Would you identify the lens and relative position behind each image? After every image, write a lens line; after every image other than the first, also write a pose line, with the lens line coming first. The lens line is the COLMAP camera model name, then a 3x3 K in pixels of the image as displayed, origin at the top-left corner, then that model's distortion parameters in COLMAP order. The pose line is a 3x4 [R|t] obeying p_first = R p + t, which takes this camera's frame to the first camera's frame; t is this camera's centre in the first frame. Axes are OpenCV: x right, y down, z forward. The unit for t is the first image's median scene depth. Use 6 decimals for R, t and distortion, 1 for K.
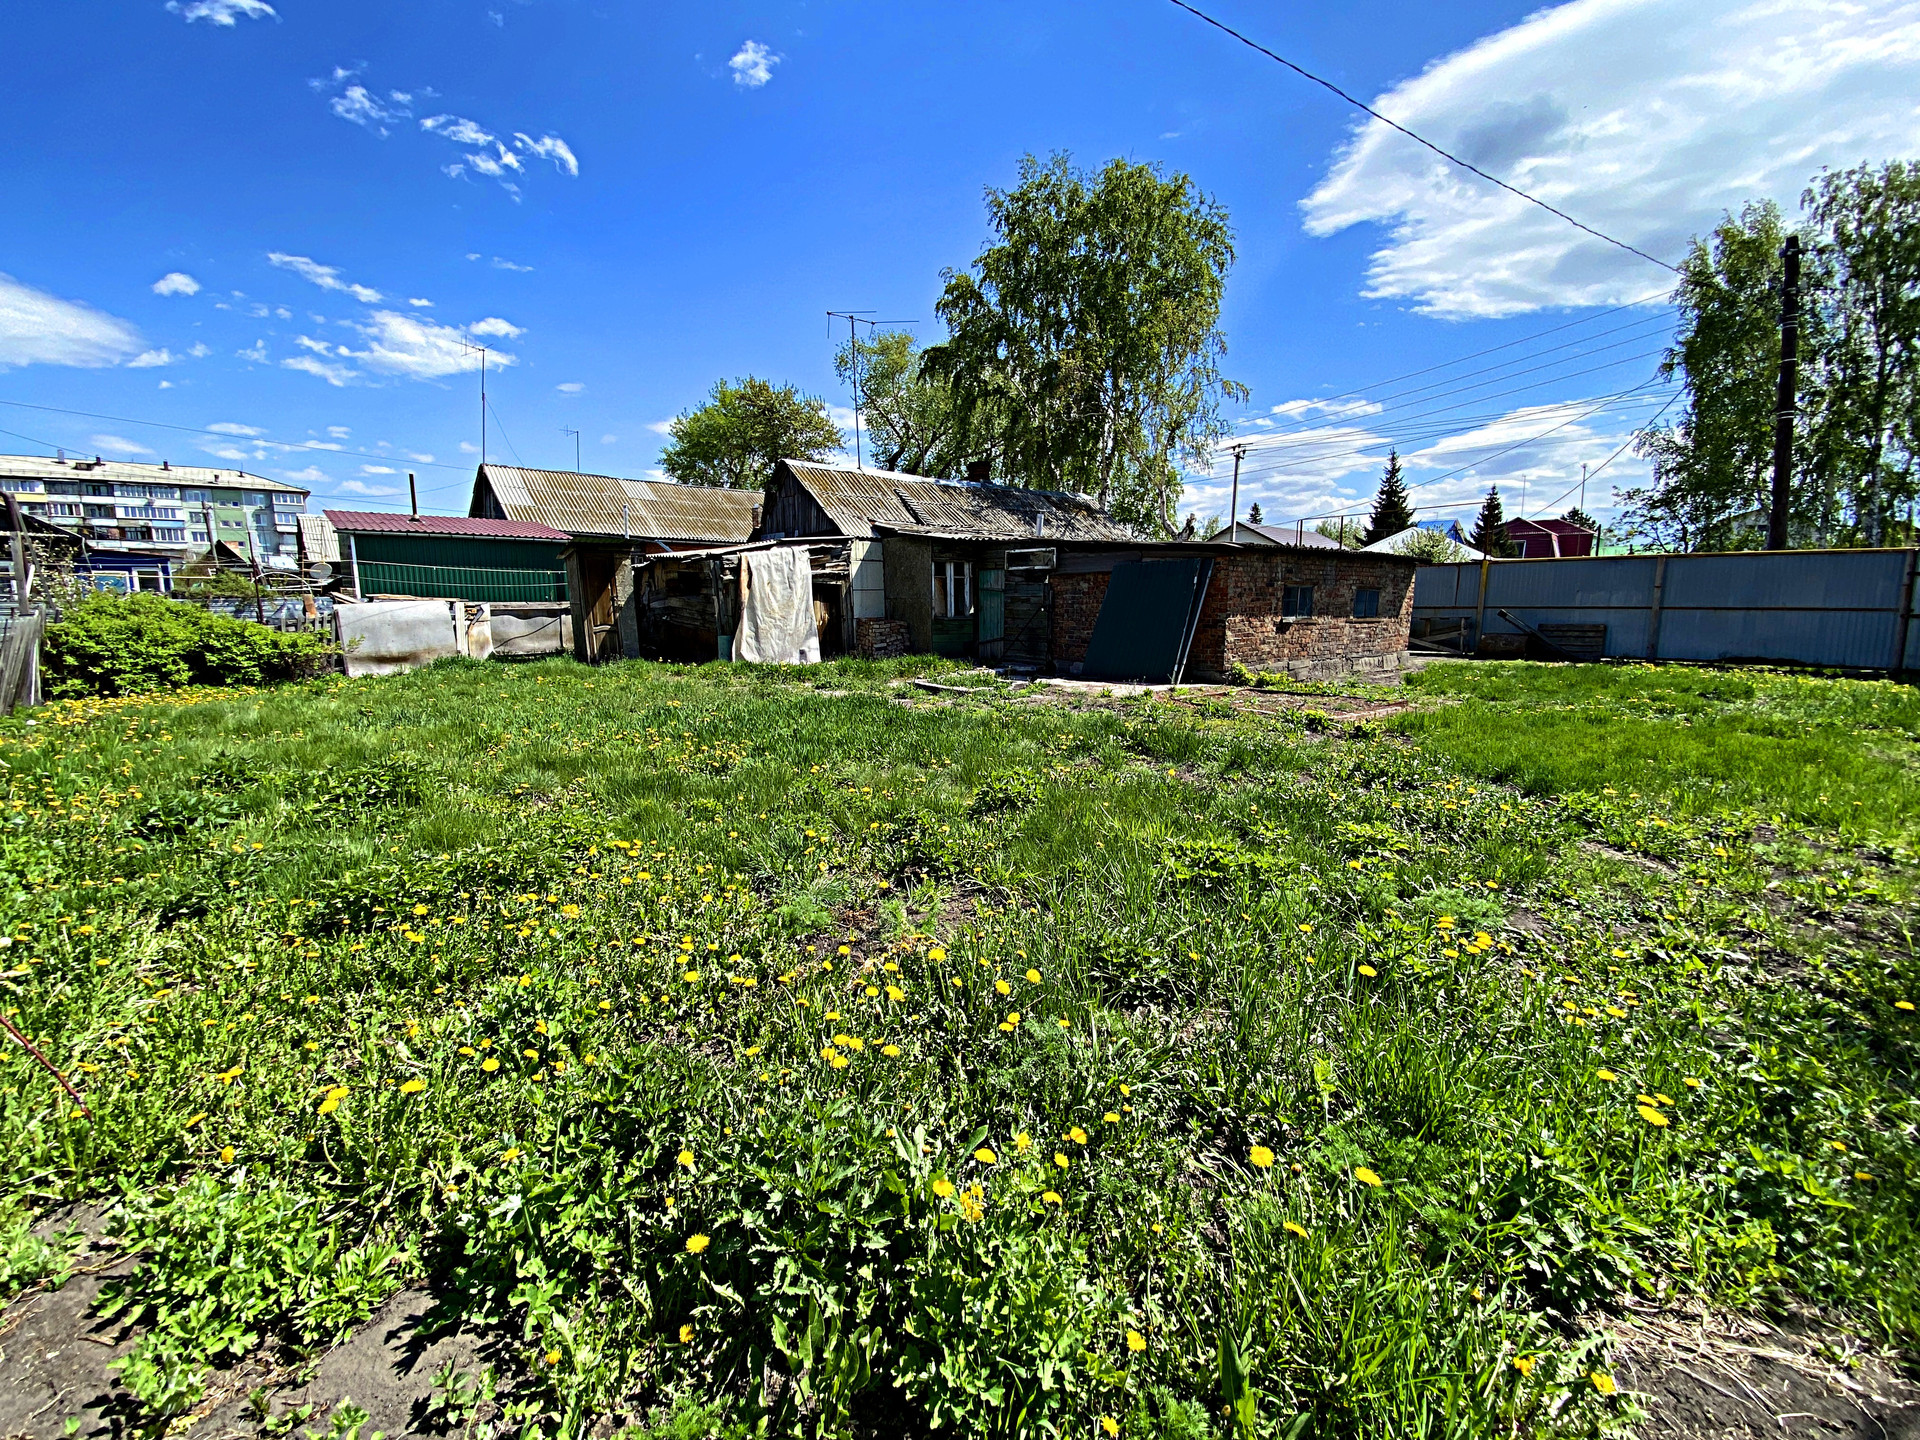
lens RADIAL K [[775.0, 0, 965.3], [0, 775.0, 720.9], [0, 0, 1]] dist [0.023615, -0.023283]
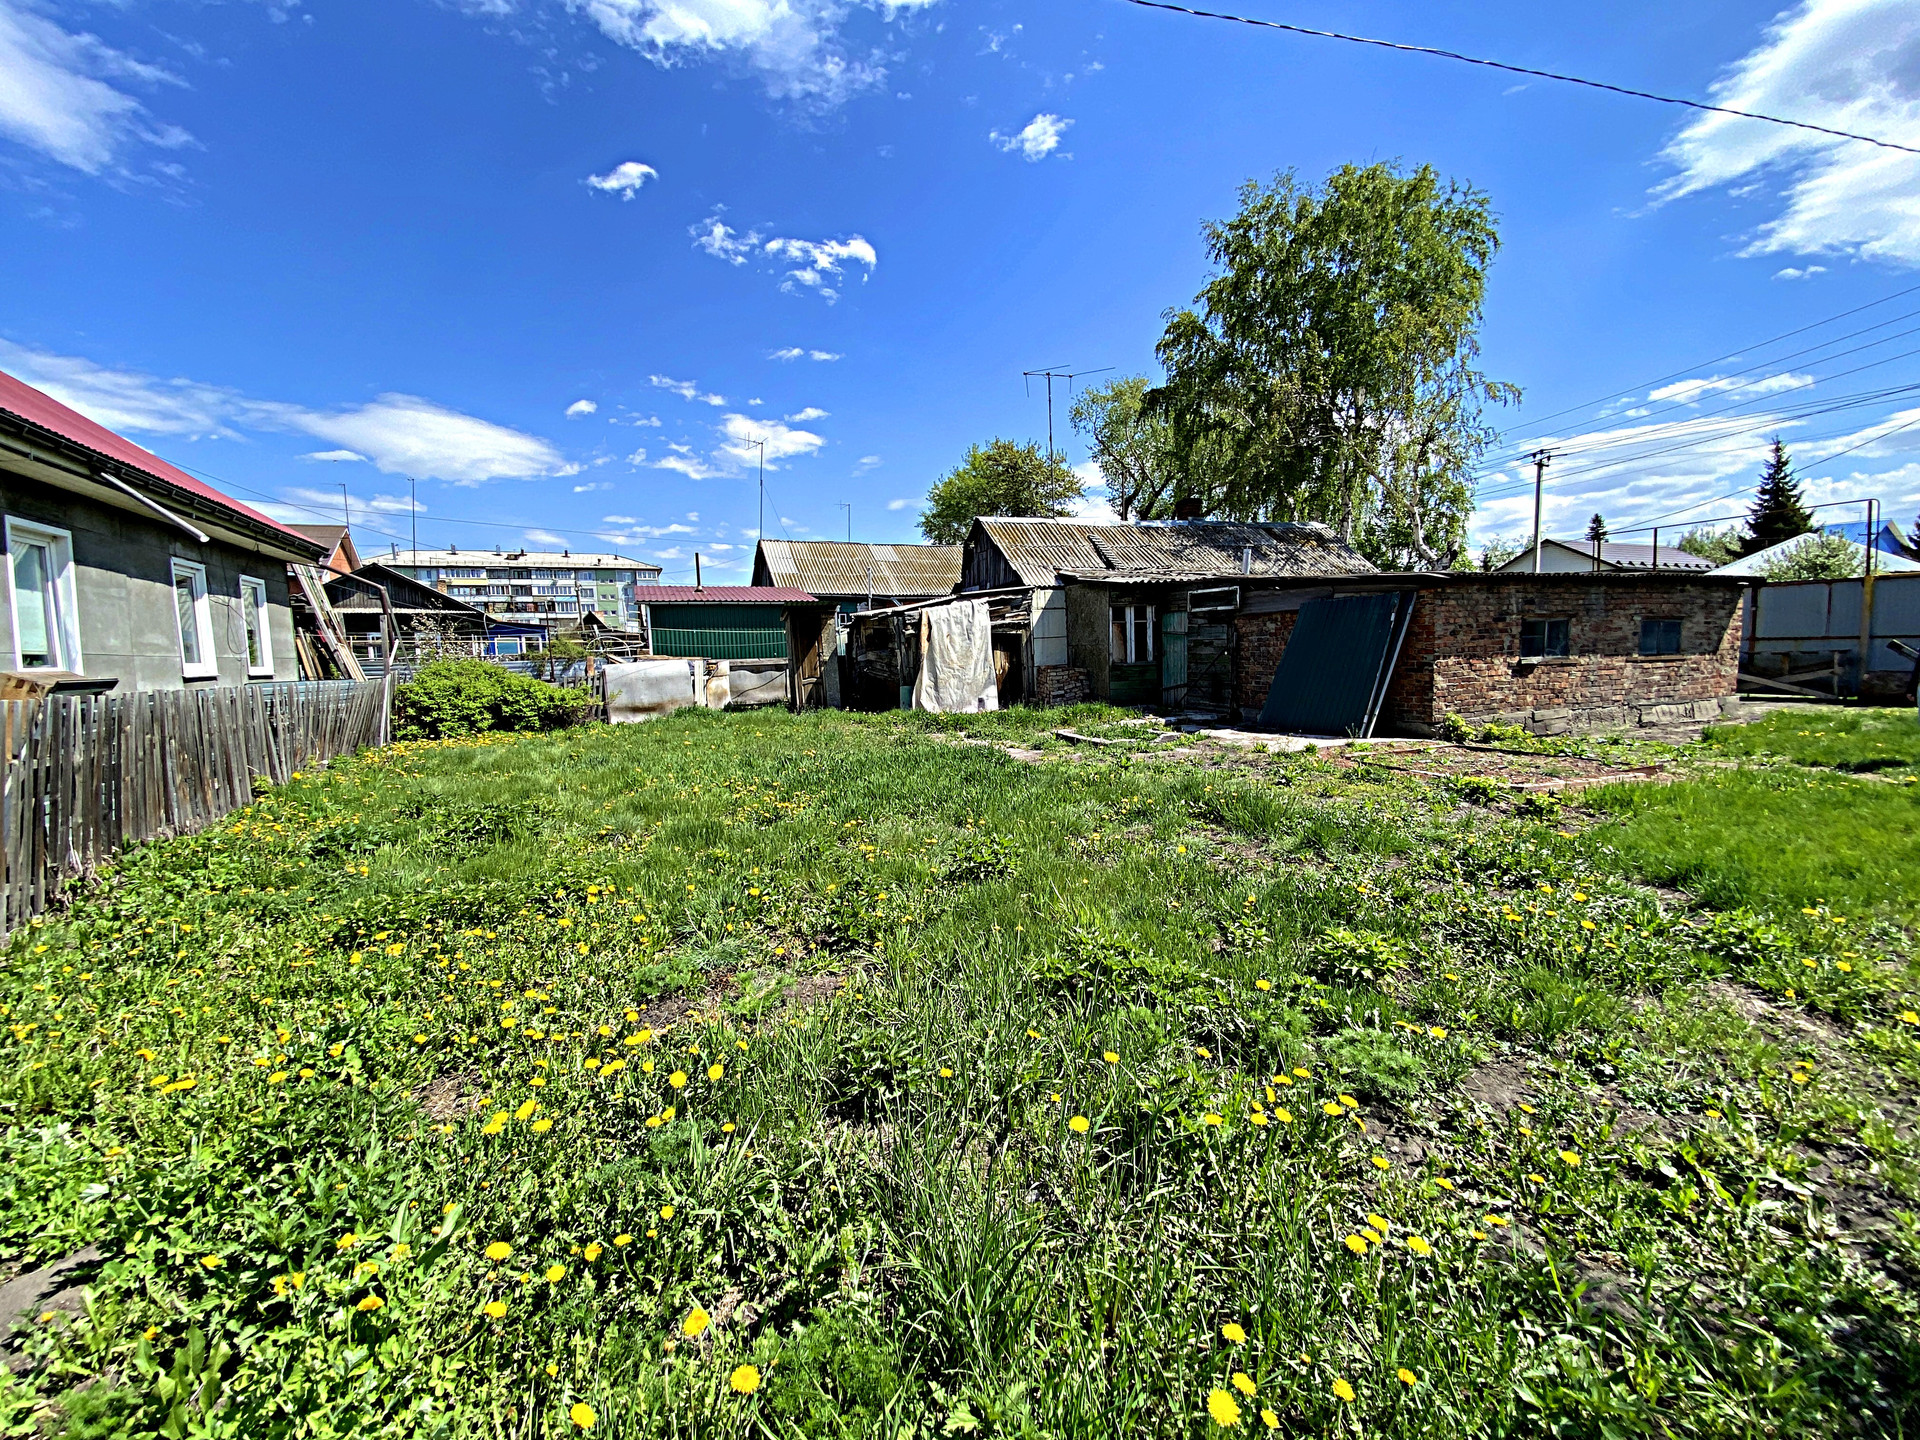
lens RADIAL K [[780.9, 0, 954.6], [0, 780.9, 716.3], [0, 0, 1]] dist [0.018478, -0.022198]
pose [[0.942031, 0.002782, -0.335513, 0.116478], [-0.023446, 0.998067, -0.057554, -0.009659], [0.334705, 0.062084, 0.940276, 0.025511]]
